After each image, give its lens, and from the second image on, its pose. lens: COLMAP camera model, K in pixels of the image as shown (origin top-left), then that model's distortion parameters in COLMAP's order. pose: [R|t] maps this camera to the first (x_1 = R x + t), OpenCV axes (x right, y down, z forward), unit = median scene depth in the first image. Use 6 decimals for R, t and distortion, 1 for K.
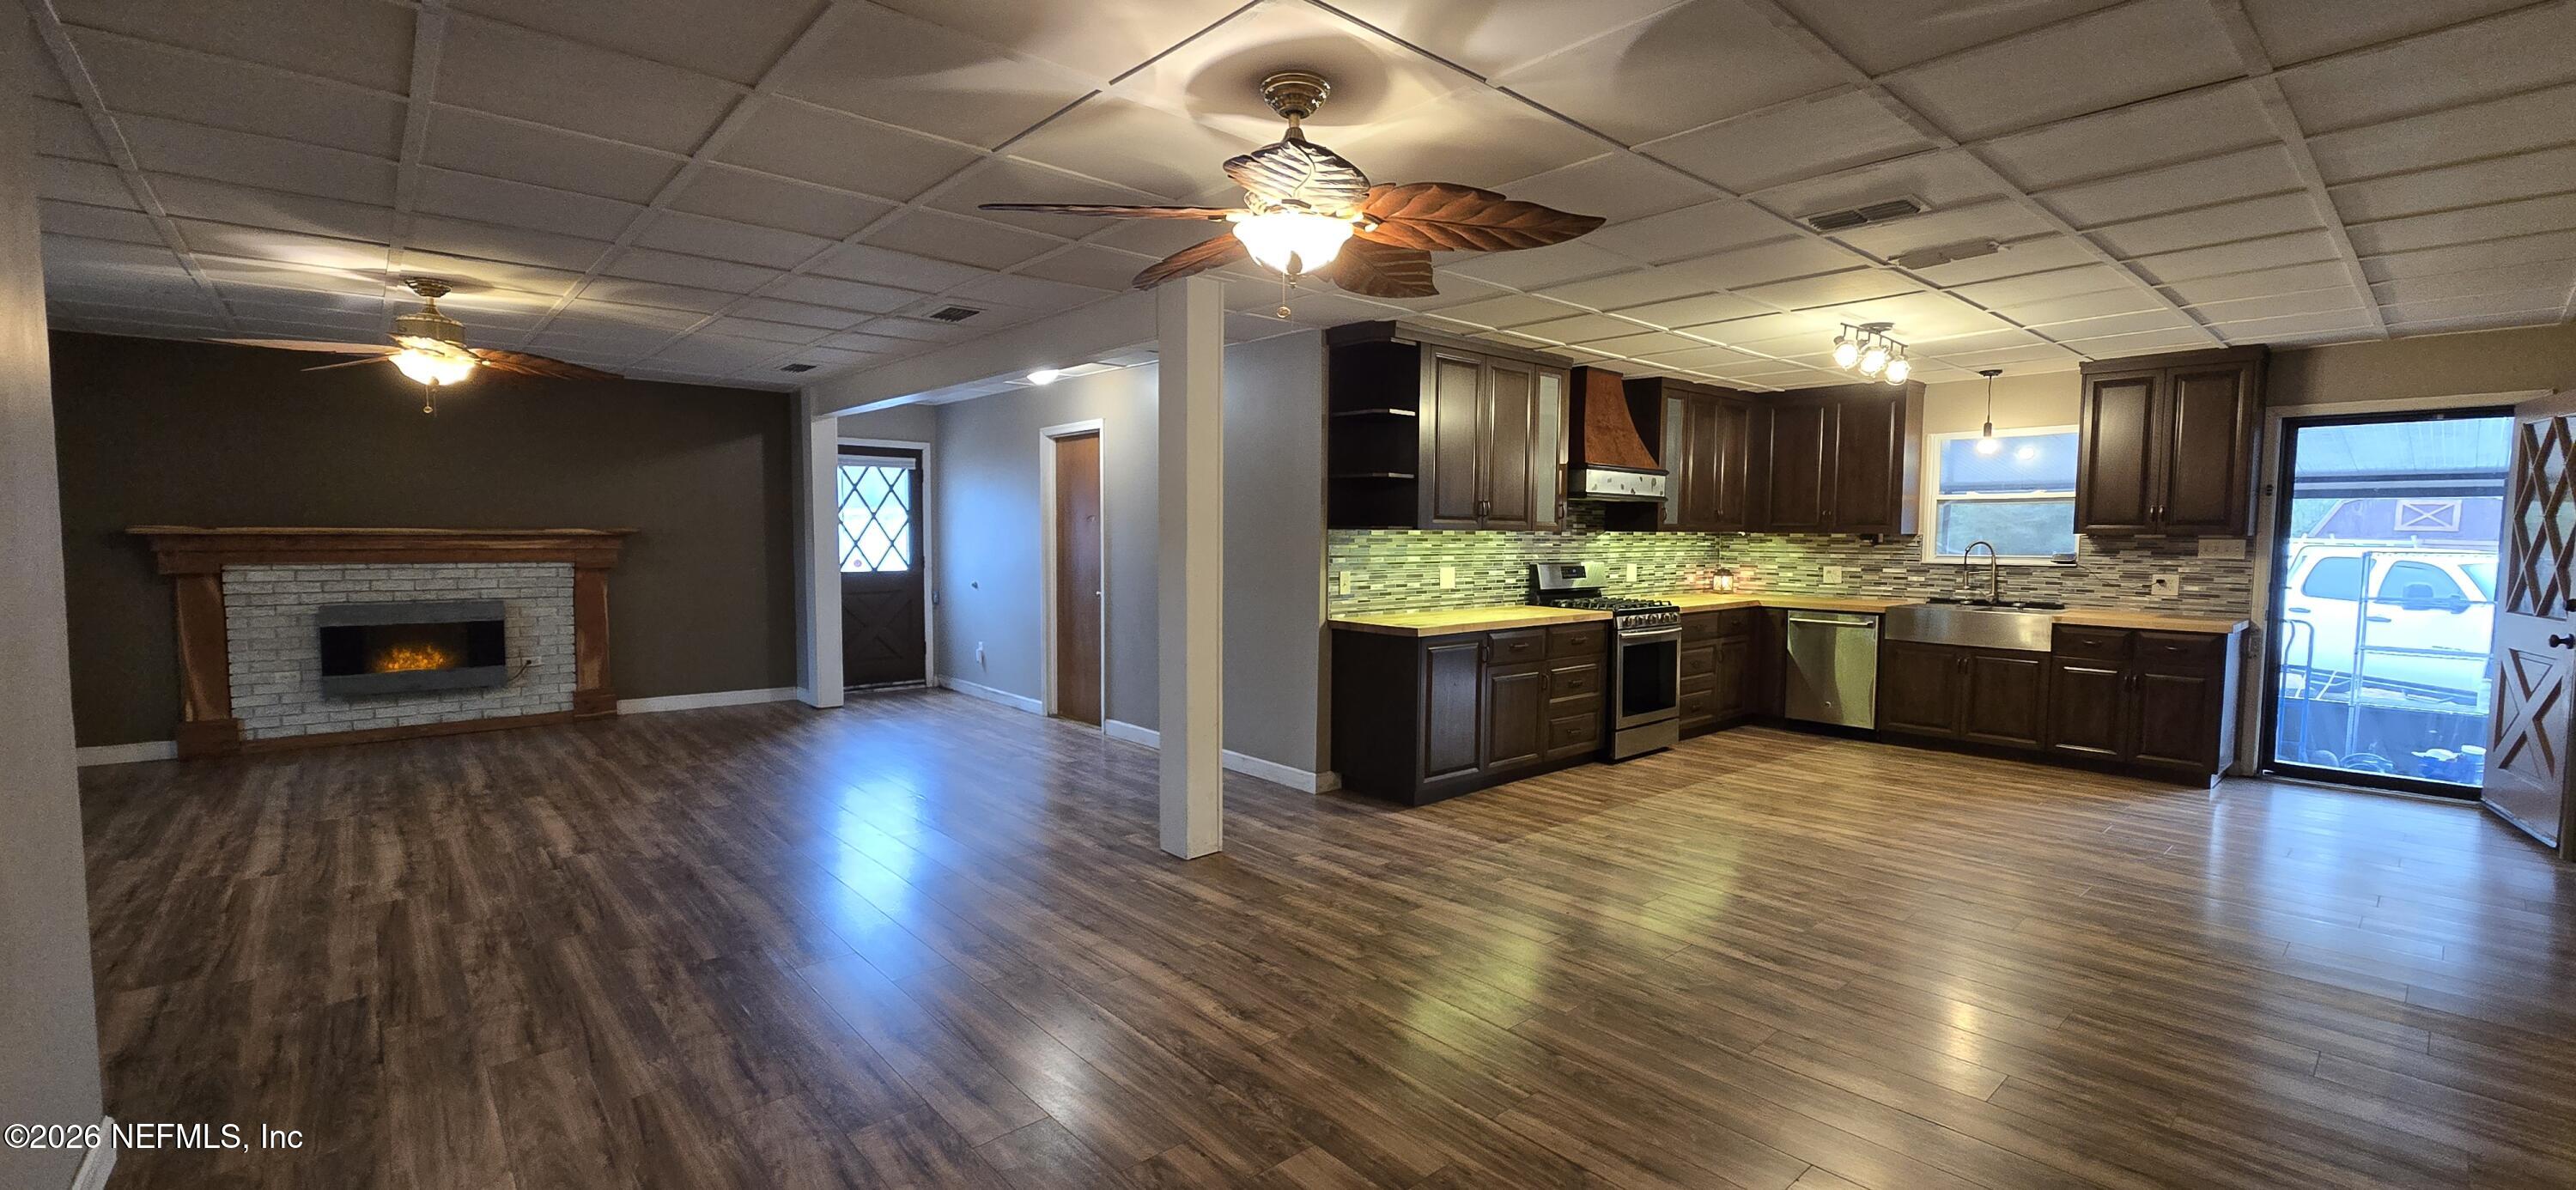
lens RADIAL K [[1057.4, 0, 1306.8], [0, 1057.4, 603.1], [0, 0, 1]] dist [-0.000844, 0.001035]
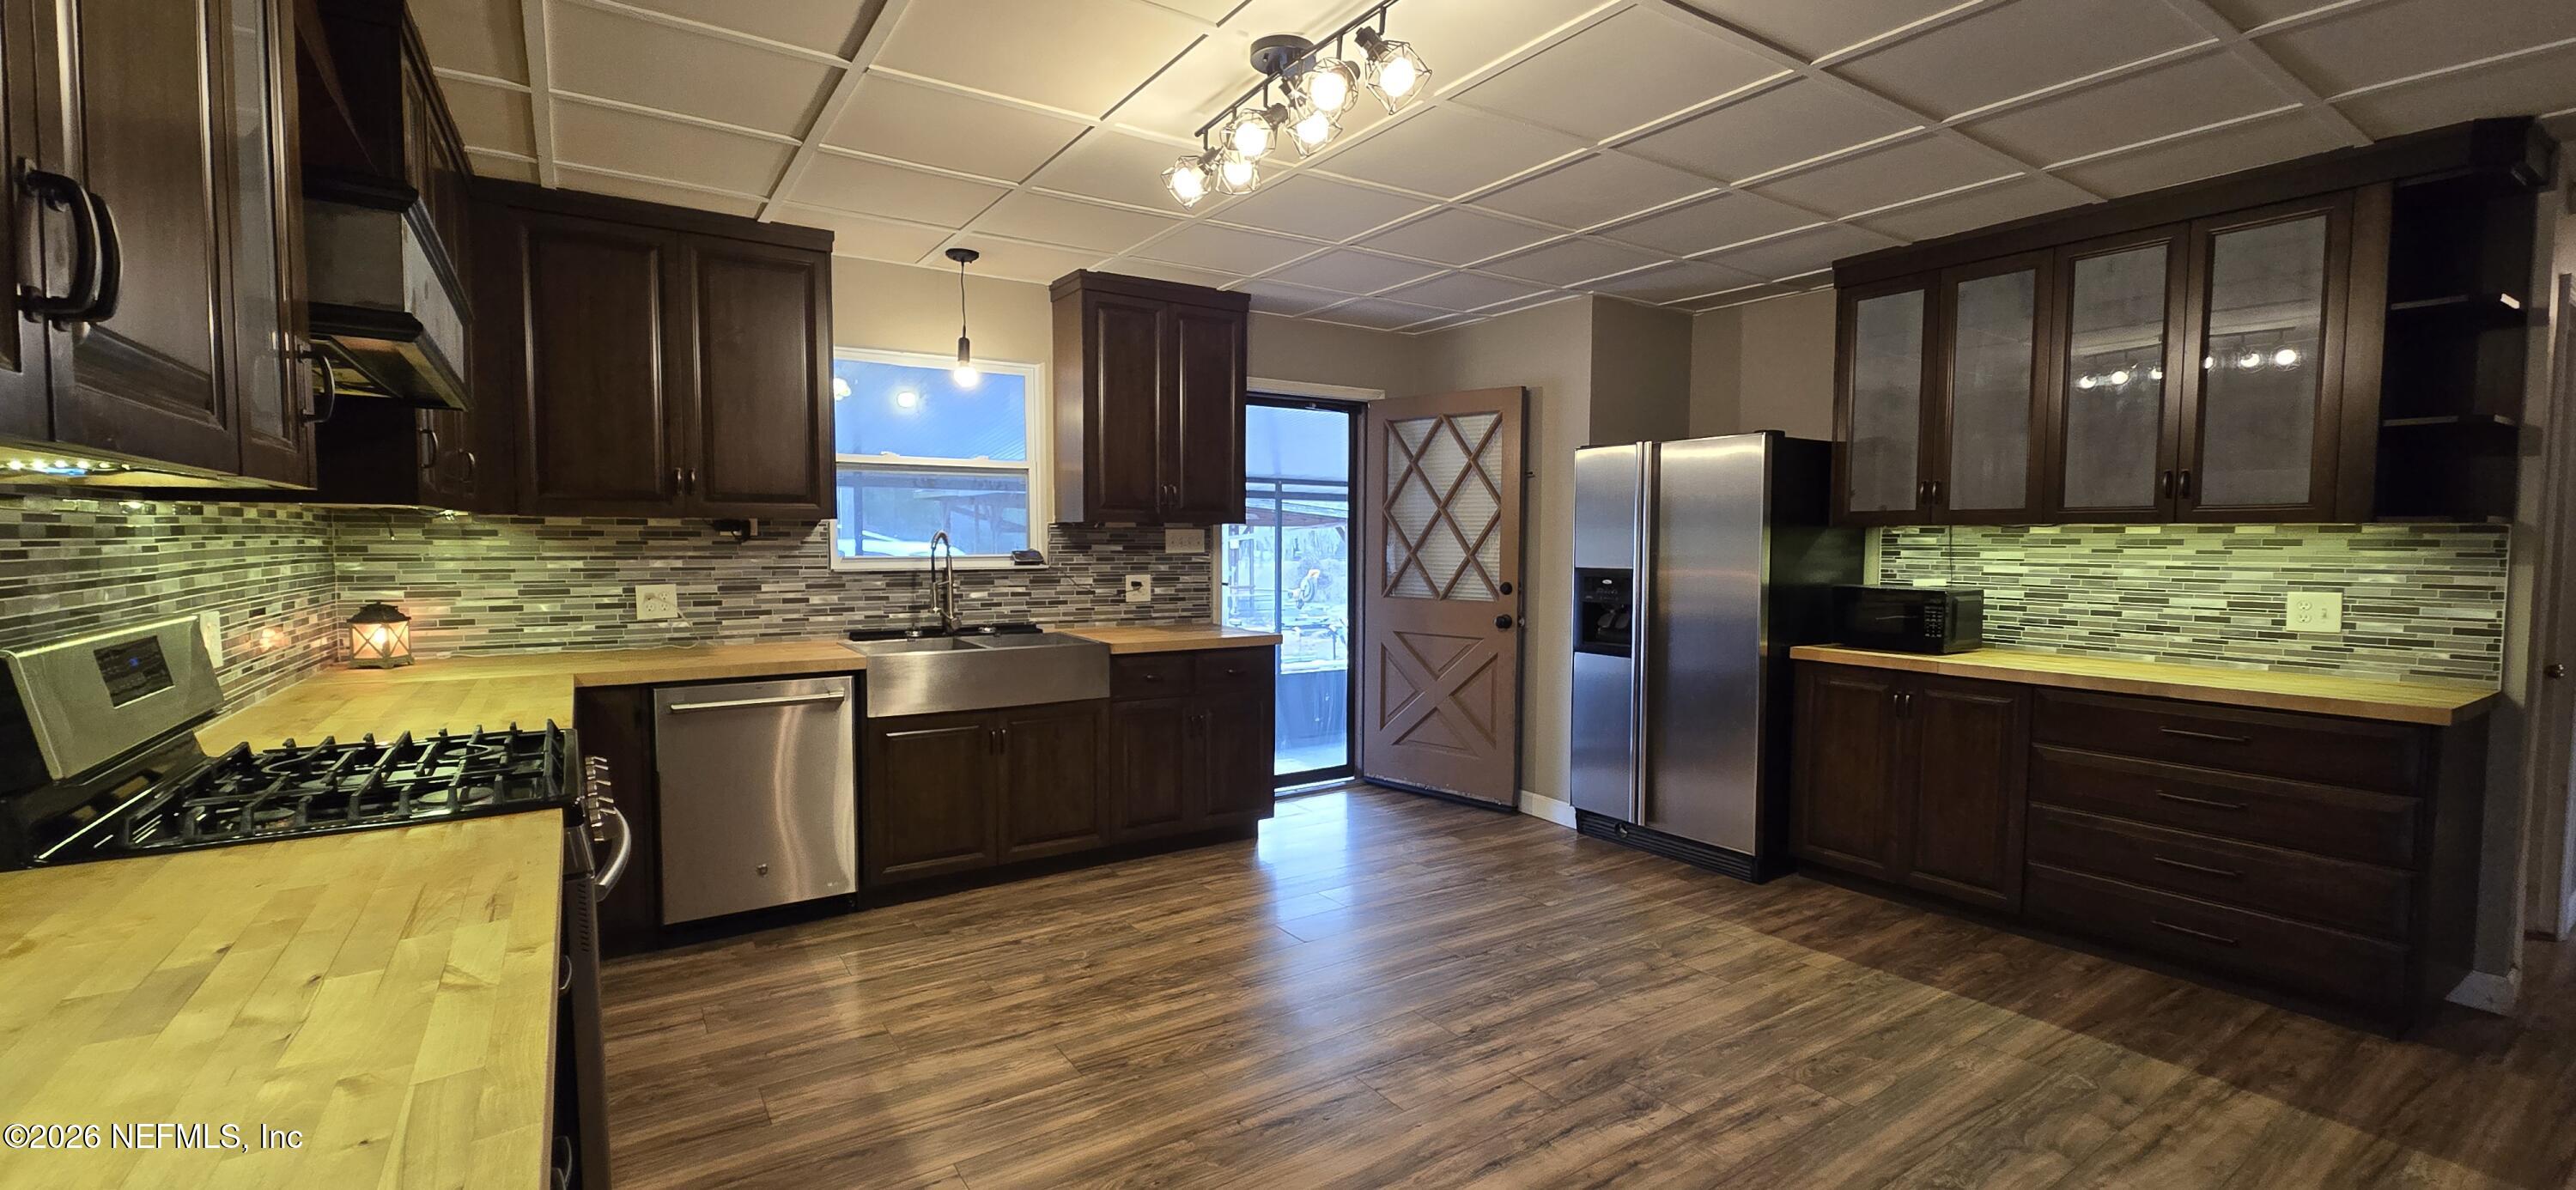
lens RADIAL K [[1051.3, 0, 1297.8], [0, 1051.3, 599.8], [0, 0, 1]] dist [-0.000541, -0.000562]
pose [[0.137720, -0.064384, 0.988376, 0.066096], [0.062354, 0.996469, 0.056222, -0.045664], [-0.988507, 0.053887, 0.141248, 0.788509]]
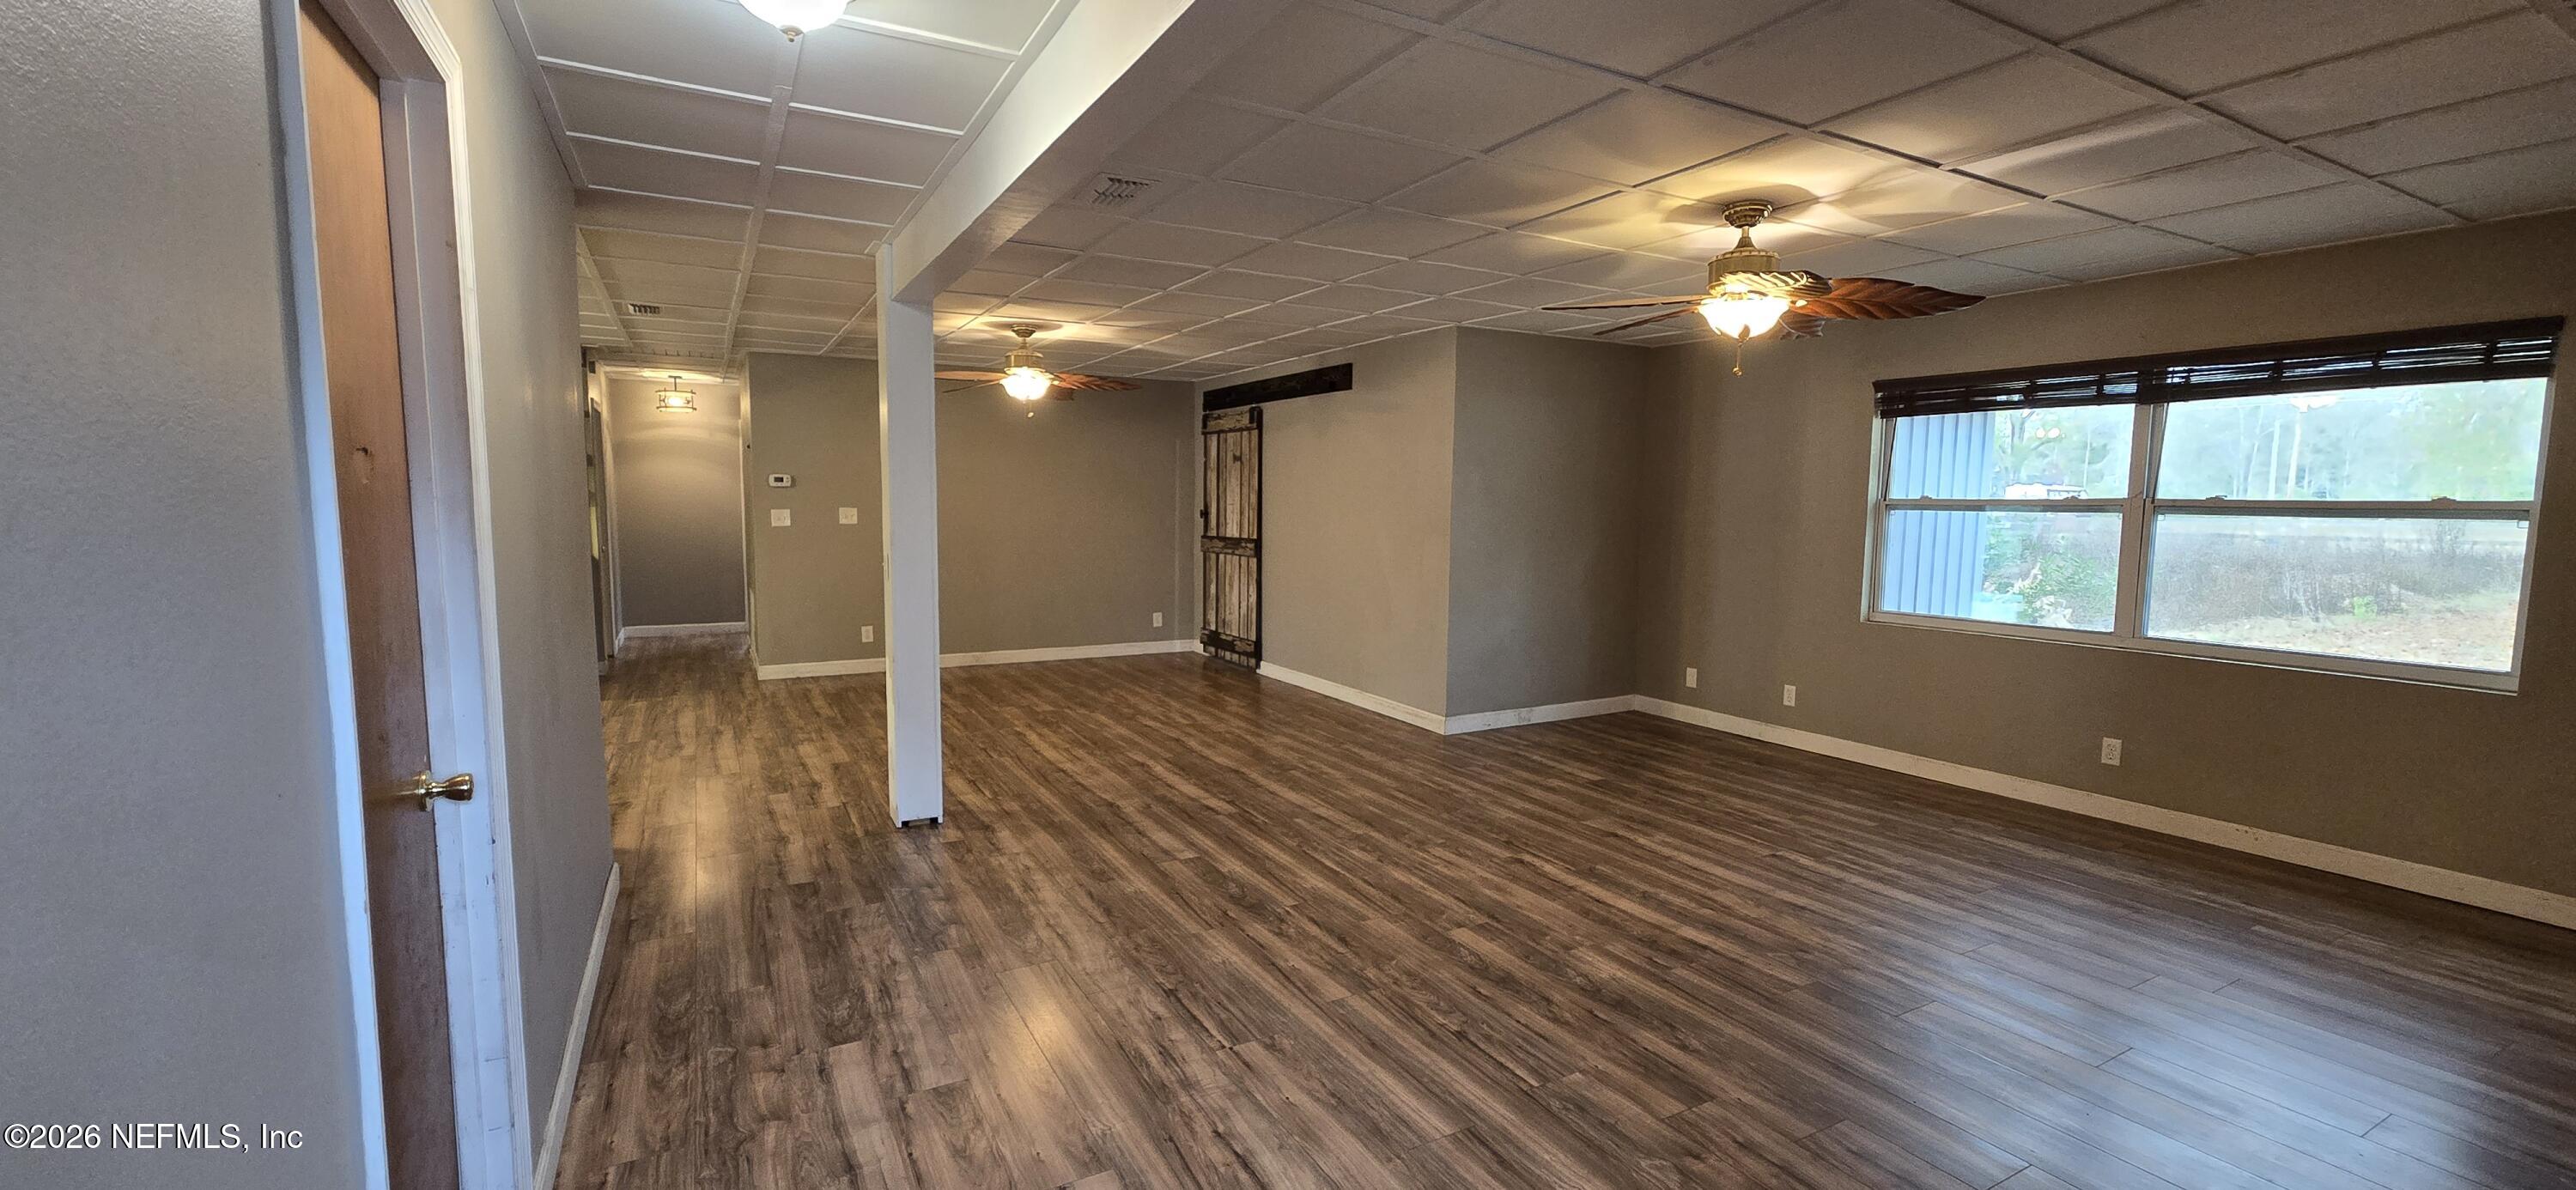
lens RADIAL K [[1051.3, 0, 1297.8], [0, 1051.3, 599.8], [0, 0, 1]] dist [-0.000541, -0.000562]
pose [[-0.975615, -0.039383, 0.215927, -0.494584], [-0.003082, 0.986131, 0.165939, -0.103011], [-0.219468, 0.161227, -0.962206, 1.362171]]
